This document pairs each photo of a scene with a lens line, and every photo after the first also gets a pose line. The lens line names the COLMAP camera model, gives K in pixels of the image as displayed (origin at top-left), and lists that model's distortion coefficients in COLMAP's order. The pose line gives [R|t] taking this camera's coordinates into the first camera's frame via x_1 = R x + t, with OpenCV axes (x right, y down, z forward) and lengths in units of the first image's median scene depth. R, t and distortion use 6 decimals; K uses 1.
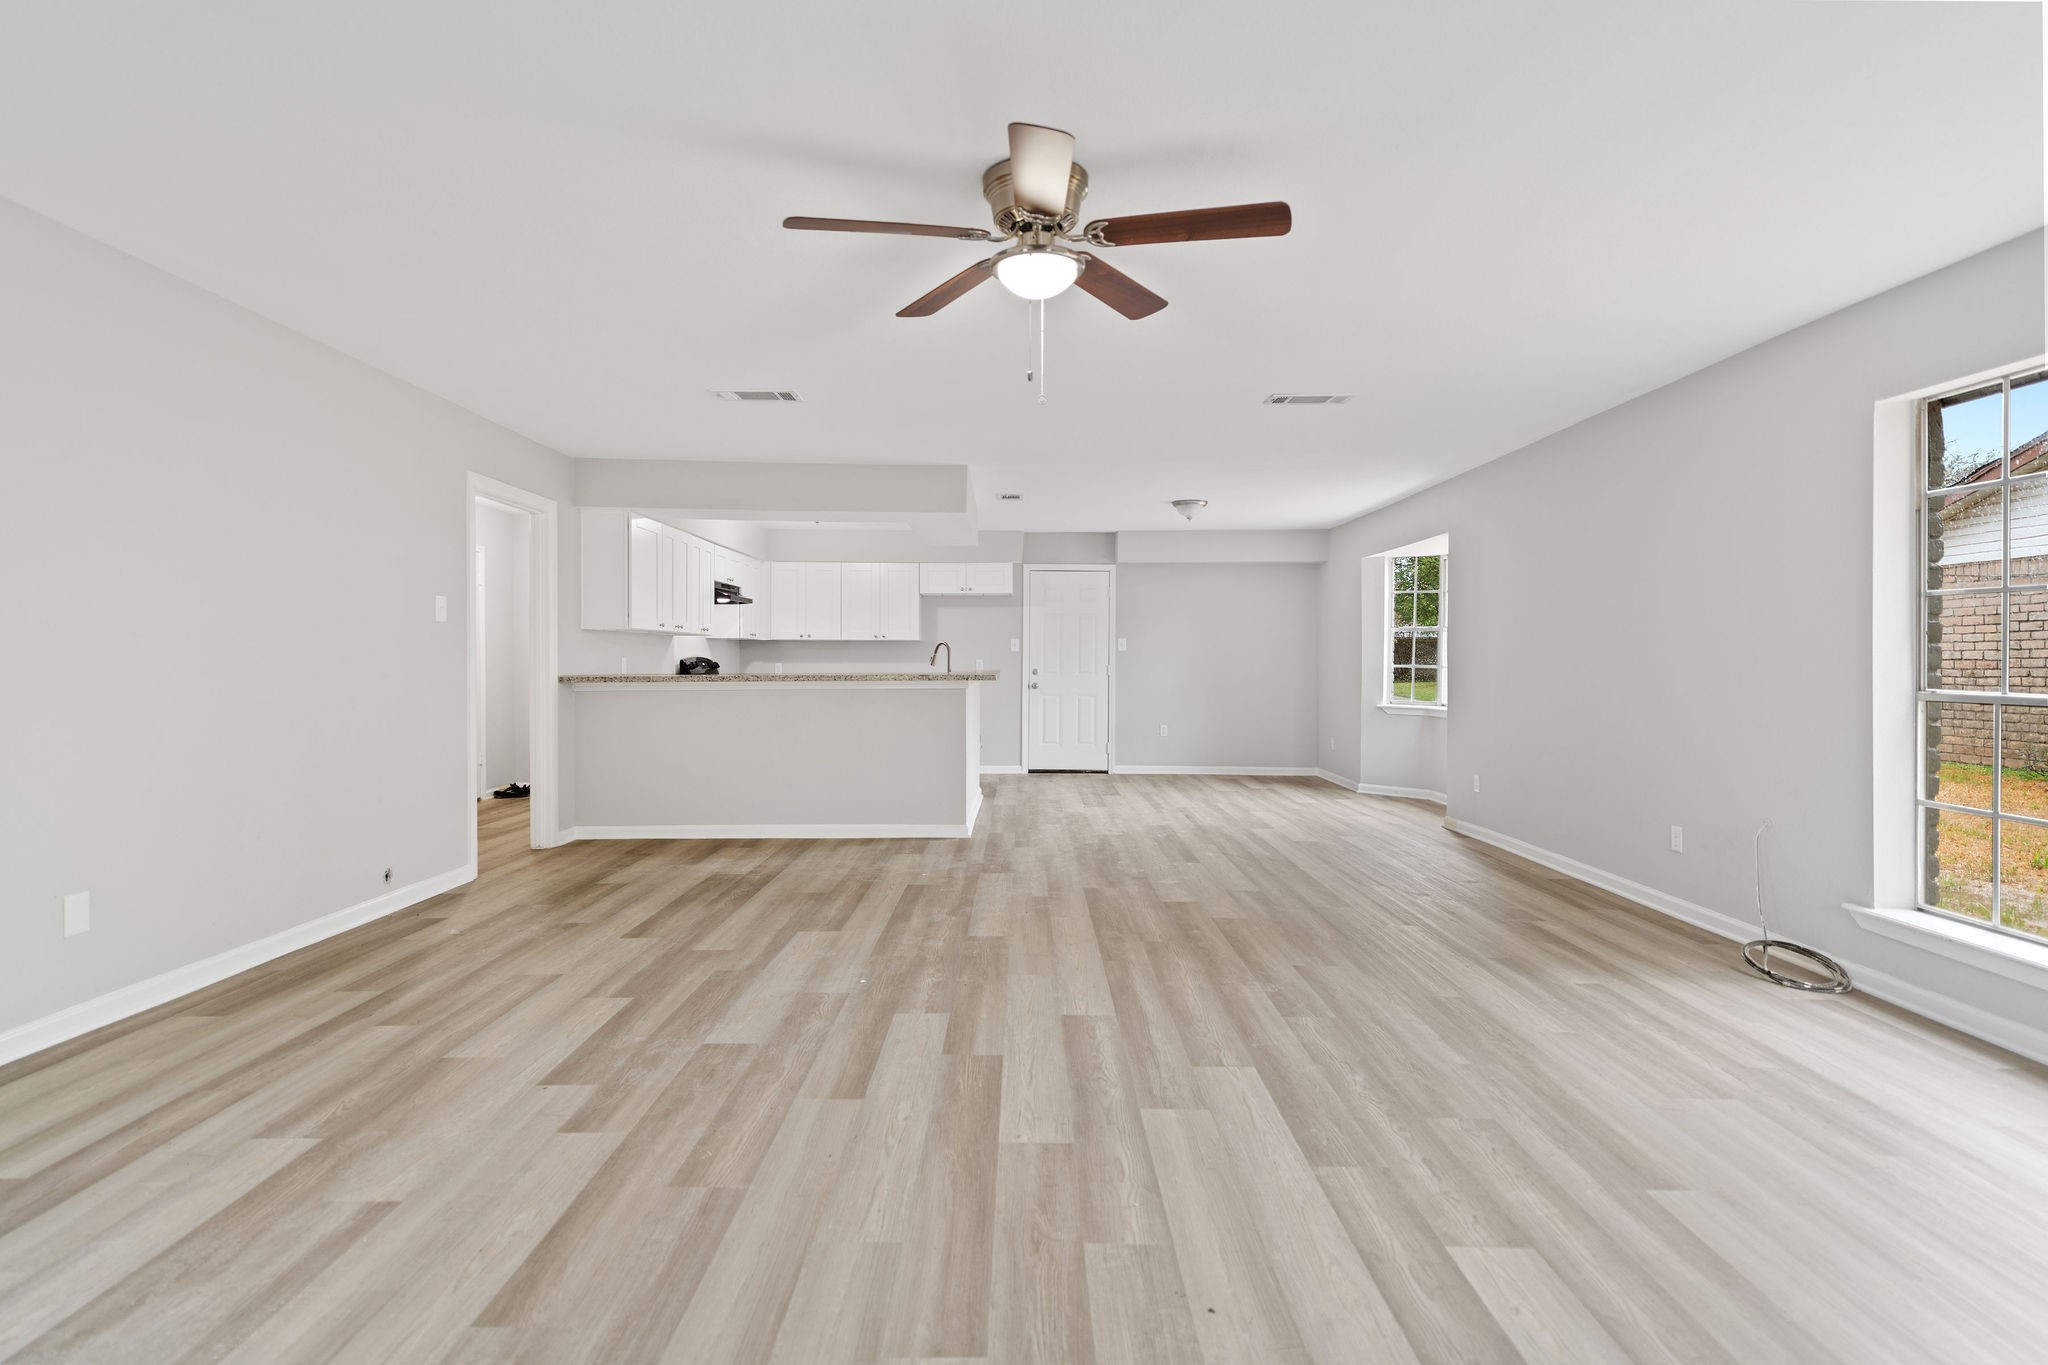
lens RADIAL K [[1018.1, 0, 1022.3], [0, 1018.1, 669.3], [0, 0, 1]] dist [-0.000060, -0.000034]
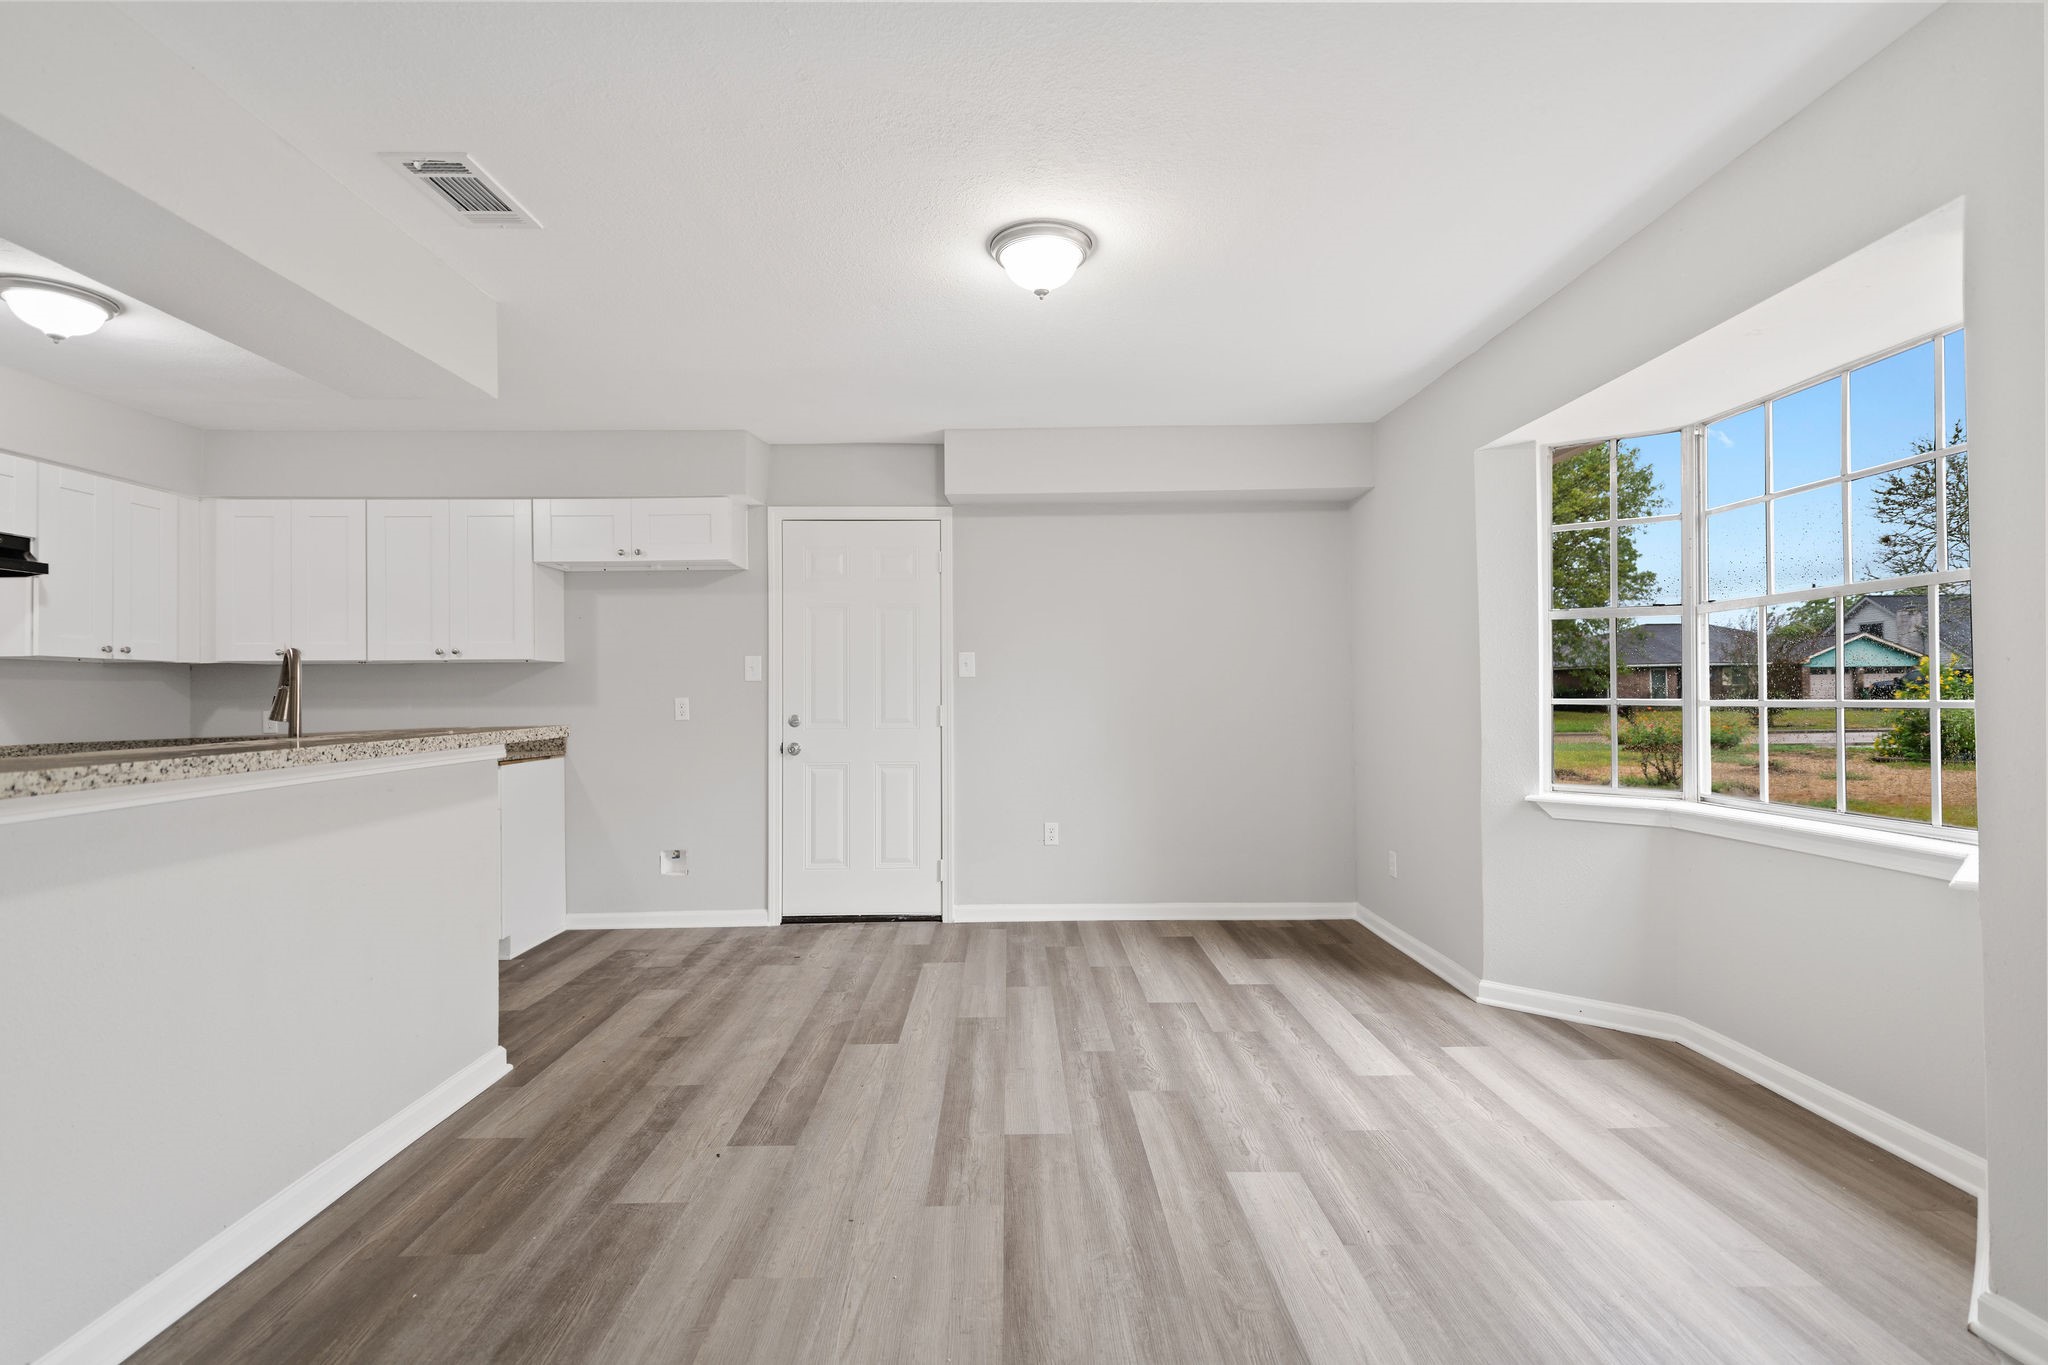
lens RADIAL K [[958.1, 0, 1030.2], [0, 958.1, 691.0], [0, 0, 1]] dist [-0.000676, -0.000073]
pose [[0.999650, -0.013002, 0.023057, 0.121431], [0.013257, 0.999852, -0.010965, -0.005779], [-0.022911, 0.011267, 0.999674, 0.539769]]
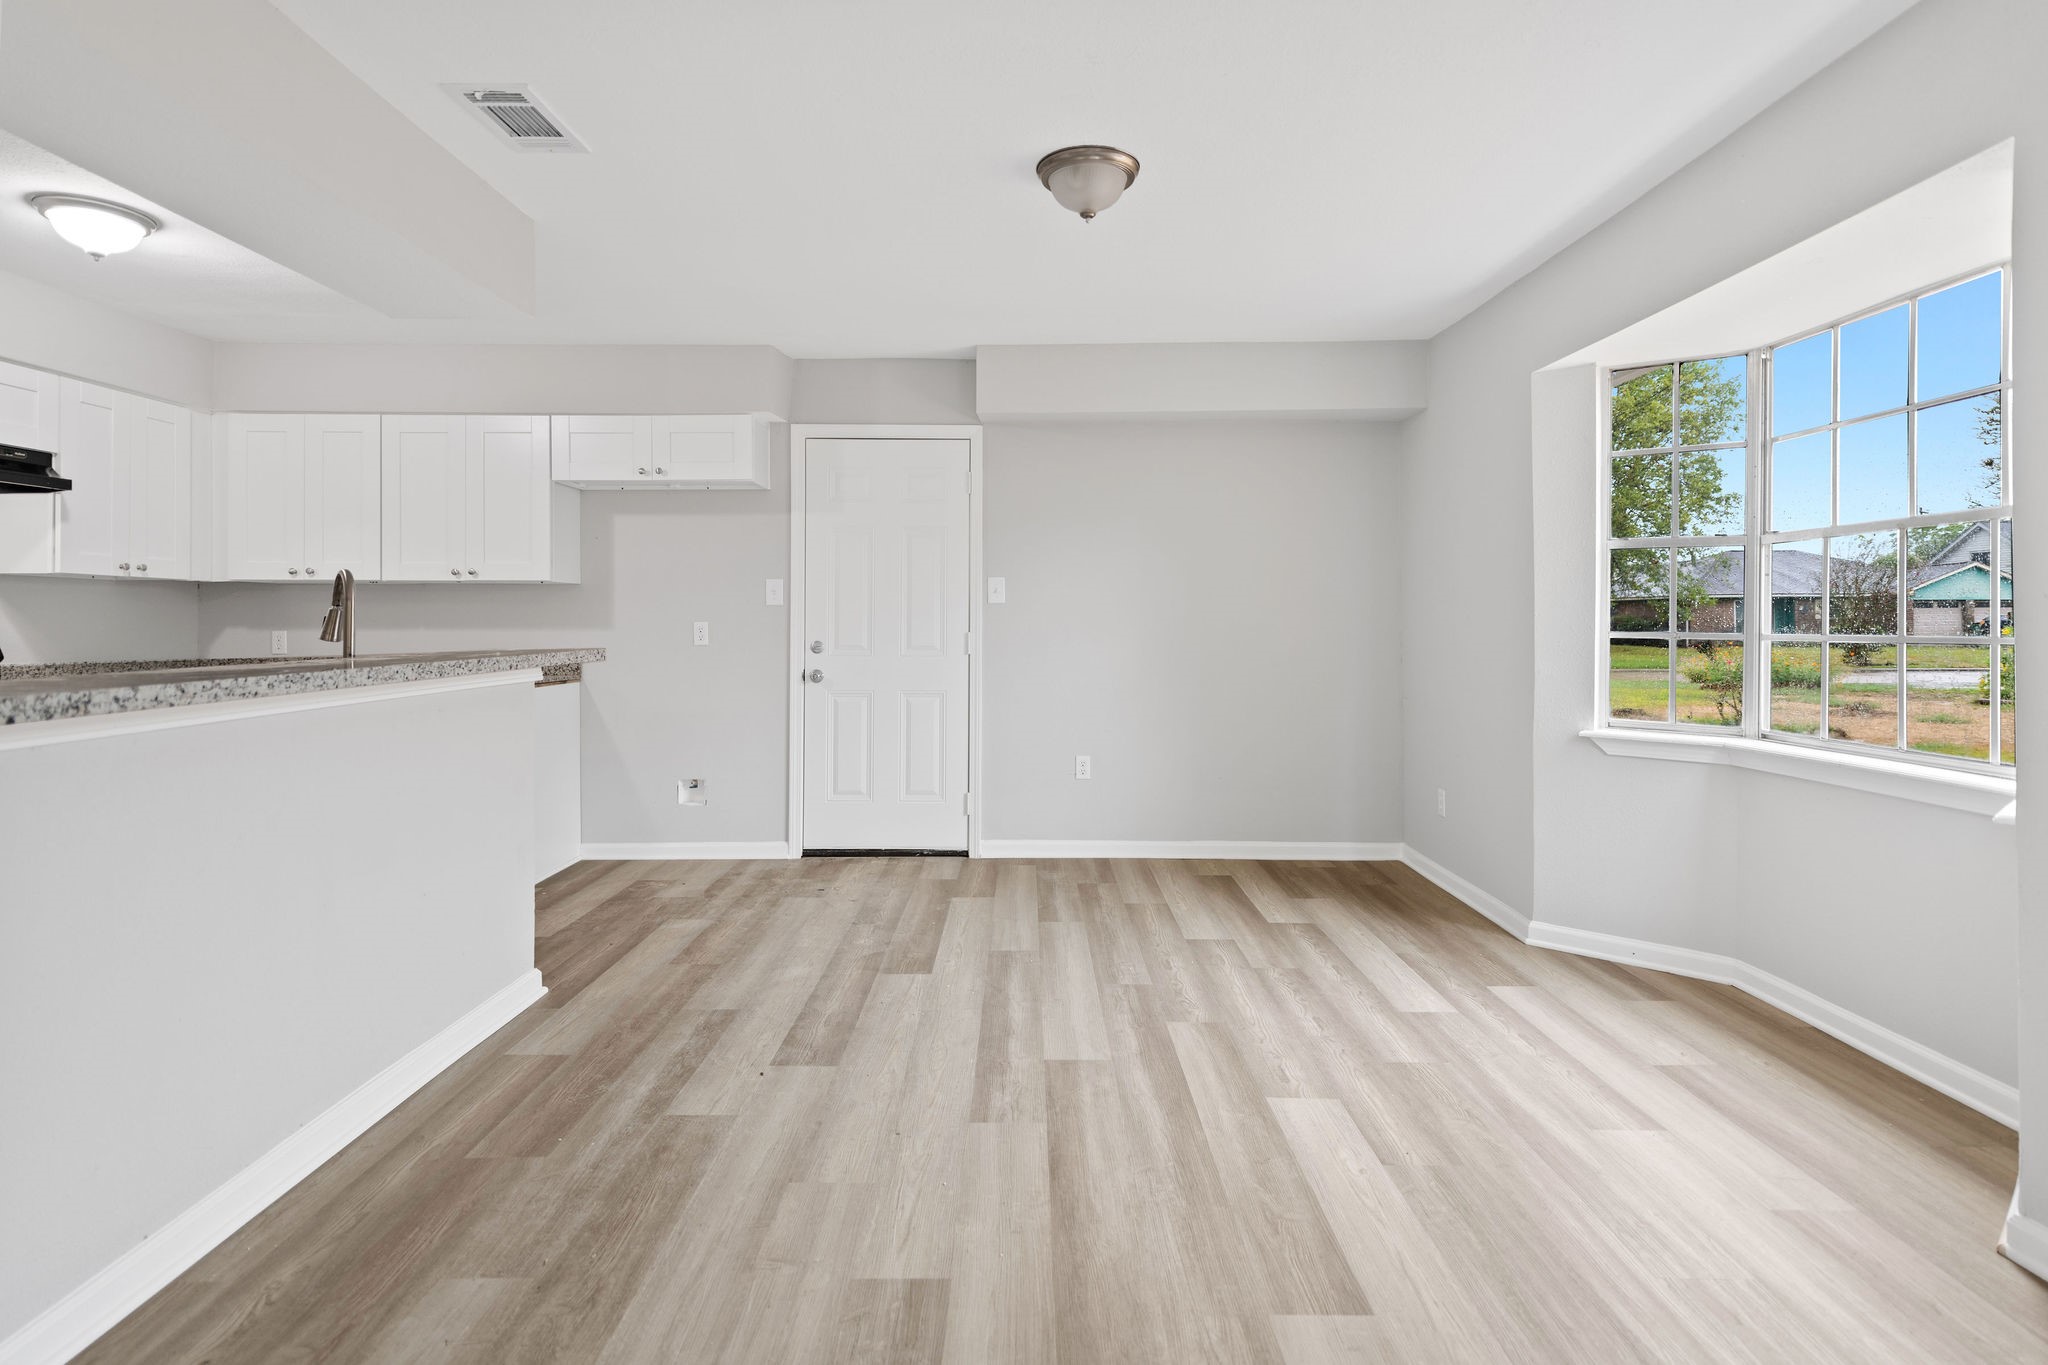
lens RADIAL K [[1040.9, 0, 1026.3], [0, 1040.9, 626.7], [0, 0, 1]] dist [0.004881, 0.000238]
pose [[0.999993, -0.003771, -0.000643, 0.115577], [0.003770, 0.999989, -0.002802, -0.005659], [0.000653, 0.002800, 0.999996, 0.519943]]
